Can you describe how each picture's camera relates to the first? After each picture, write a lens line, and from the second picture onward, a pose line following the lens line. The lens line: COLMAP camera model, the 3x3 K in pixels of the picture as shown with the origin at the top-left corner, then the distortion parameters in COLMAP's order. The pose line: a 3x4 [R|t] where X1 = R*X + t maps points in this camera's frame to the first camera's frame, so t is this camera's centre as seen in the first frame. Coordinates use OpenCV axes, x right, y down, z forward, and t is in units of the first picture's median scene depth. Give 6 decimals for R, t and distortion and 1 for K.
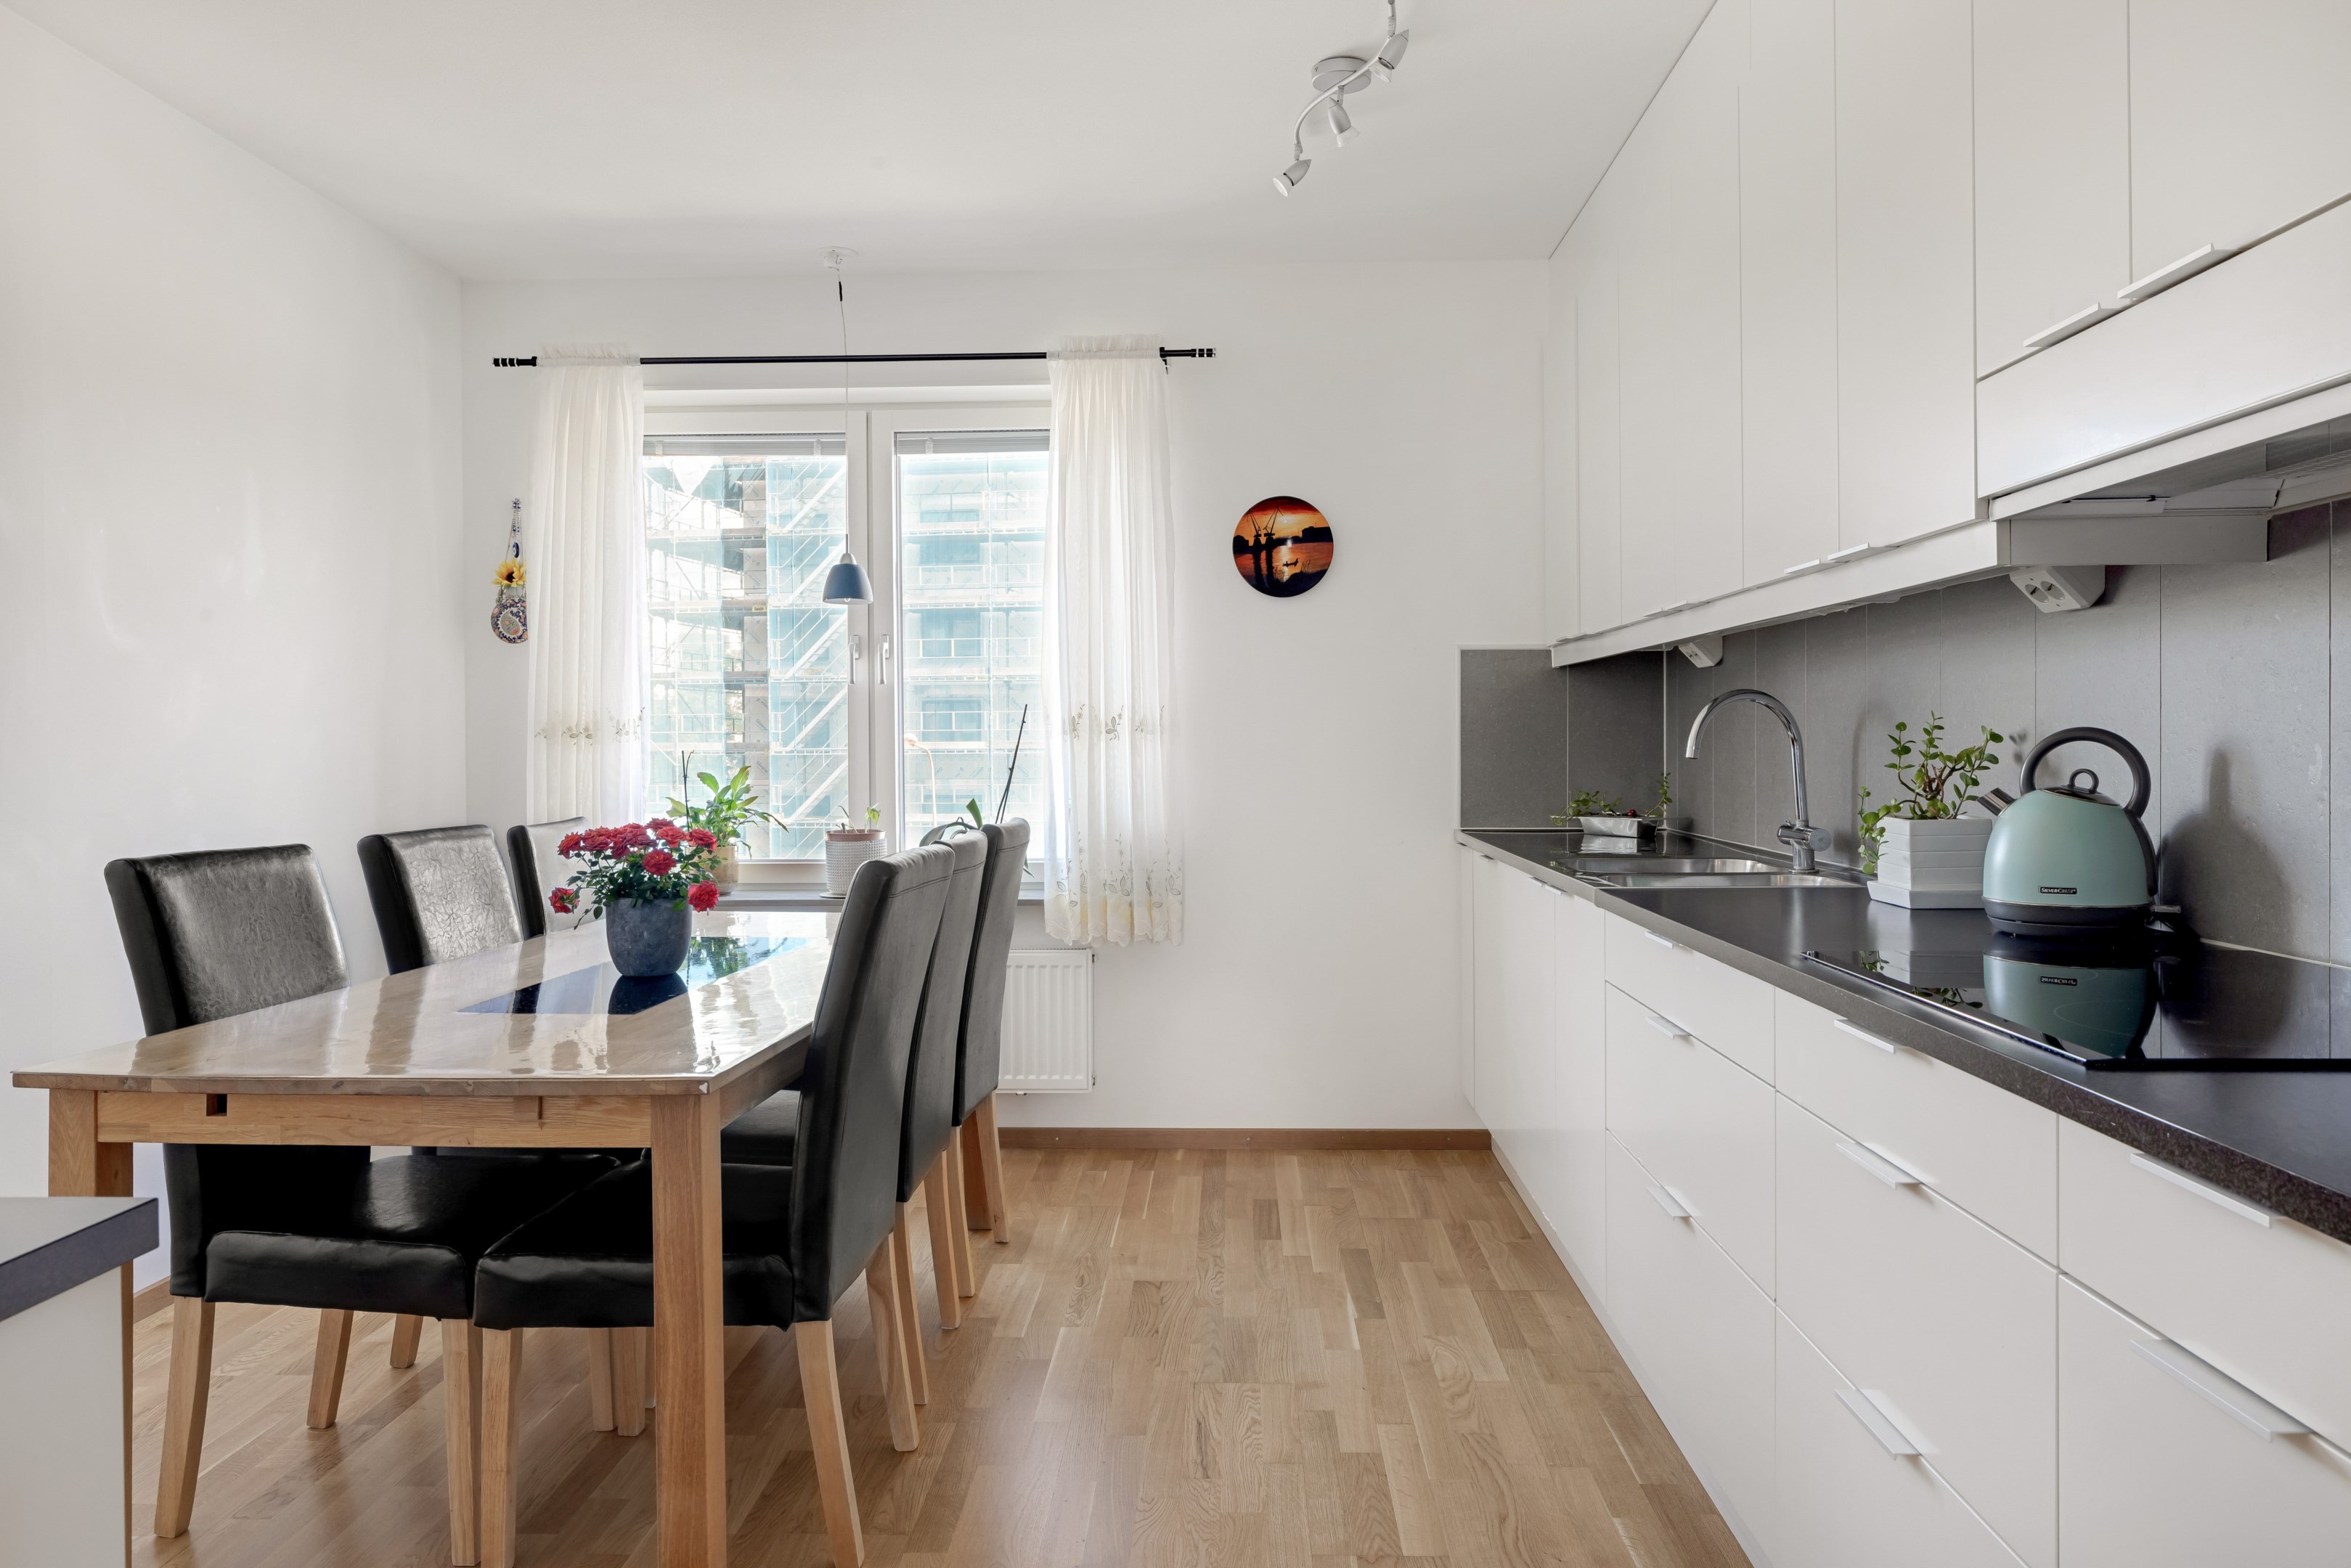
lens RADIAL K [[1494.3, 0, 1176.6], [0, 1494.3, 746.9], [0, 0, 1]] dist [-0.002598, 0.000349]
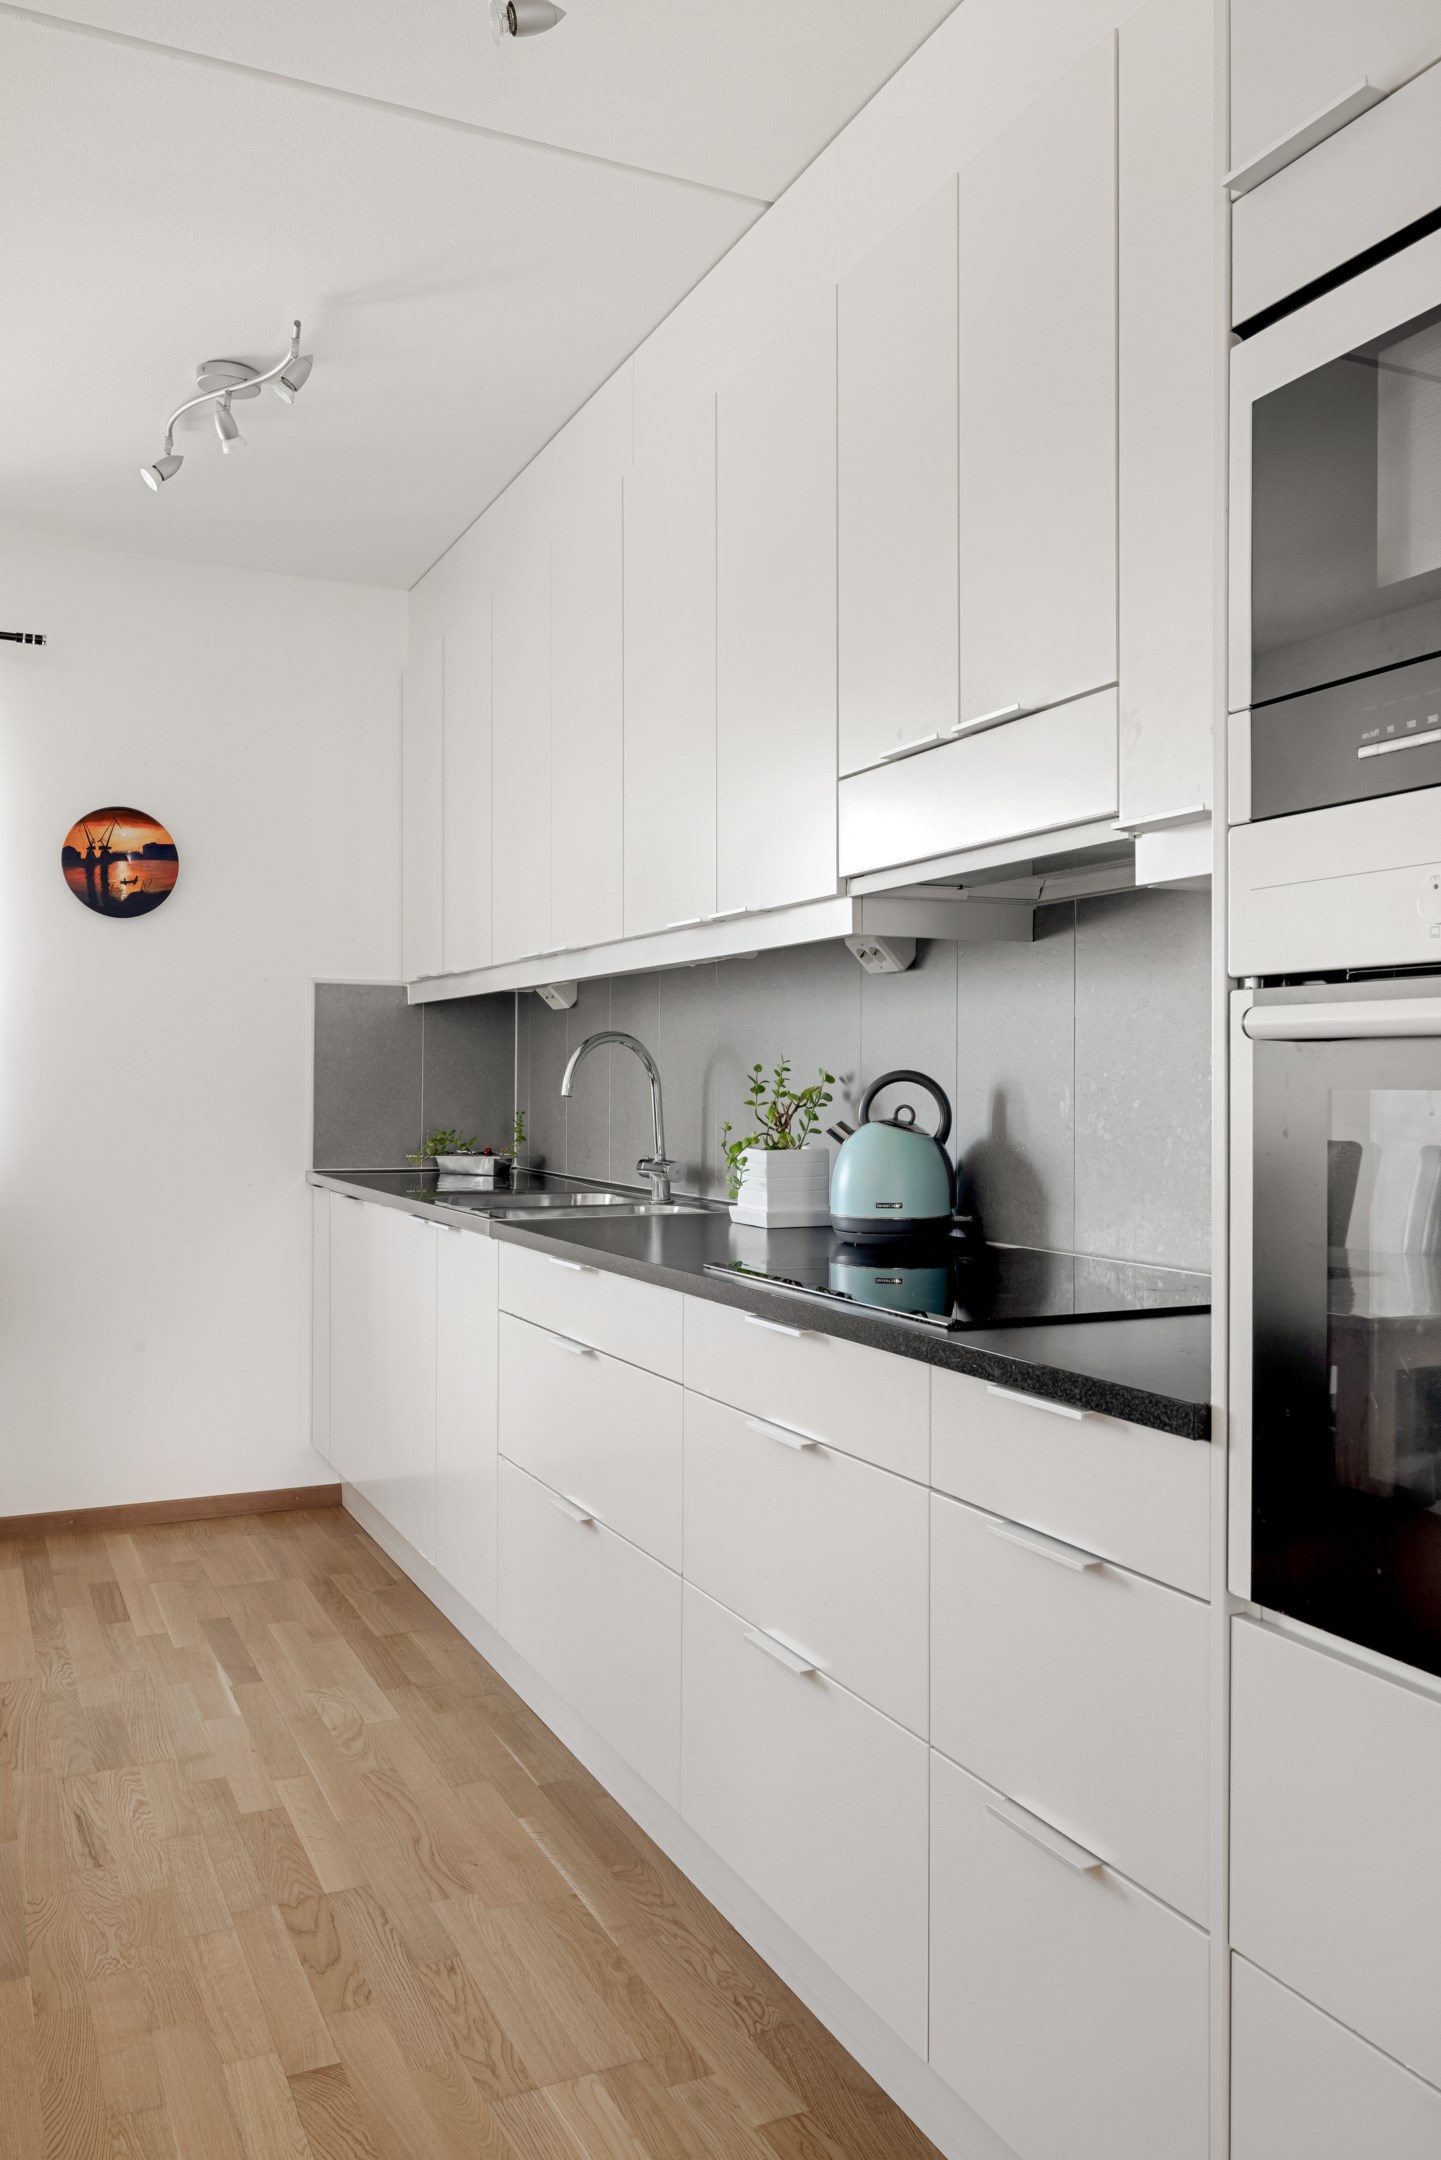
lens RADIAL K [[1638.3, 0, 716.0], [0, 1638.3, 1051.6], [0, 0, 1]] dist [0.000564, -0.000787]
pose [[0.888065, 0.018227, 0.459356, -0.095615], [-0.007998, 0.999675, -0.024203, 0.003598], [-0.459648, 0.017820, 0.887922, -0.074053]]
